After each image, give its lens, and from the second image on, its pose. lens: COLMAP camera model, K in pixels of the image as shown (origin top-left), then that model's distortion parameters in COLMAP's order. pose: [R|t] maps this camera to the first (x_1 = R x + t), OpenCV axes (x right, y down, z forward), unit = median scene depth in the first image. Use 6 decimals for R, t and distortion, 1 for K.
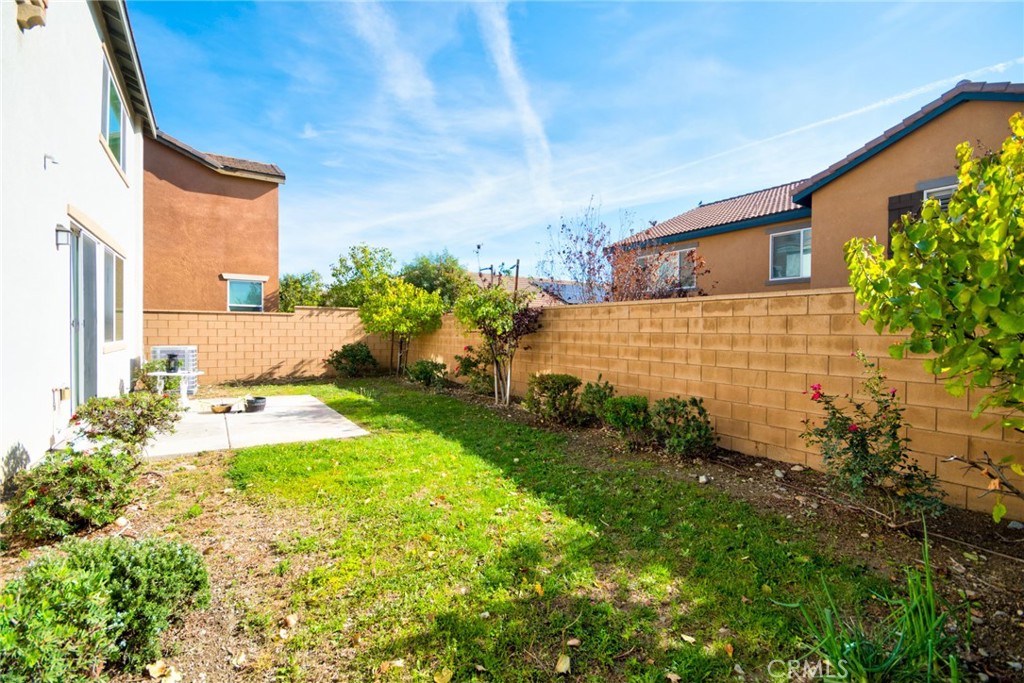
lens RADIAL K [[457.2, 0, 512.0], [0, 457.2, 341.5], [0, 0, 1]] dist [-0.000008, -0.000027]
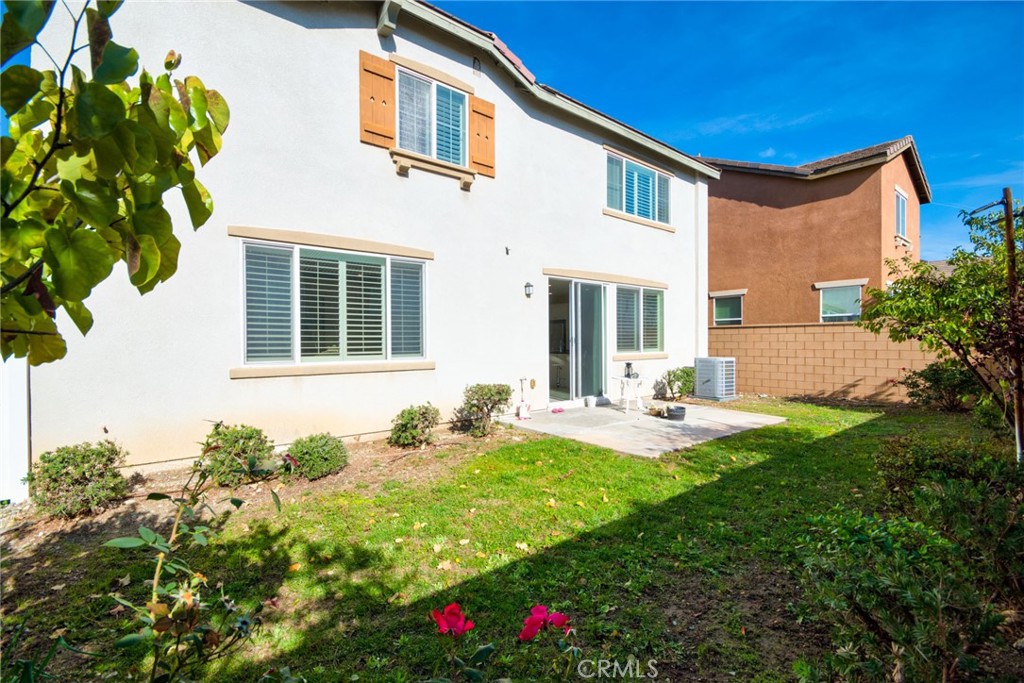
lens RADIAL K [[457.2, 0, 512.0], [0, 457.2, 341.5], [0, 0, 1]] dist [-0.000008, -0.000027]
pose [[0.102756, -0.014265, -0.994604, 0.256676], [-0.014986, 0.999761, -0.015887, -0.002674], [0.994594, 0.016537, 0.102518, 0.286936]]
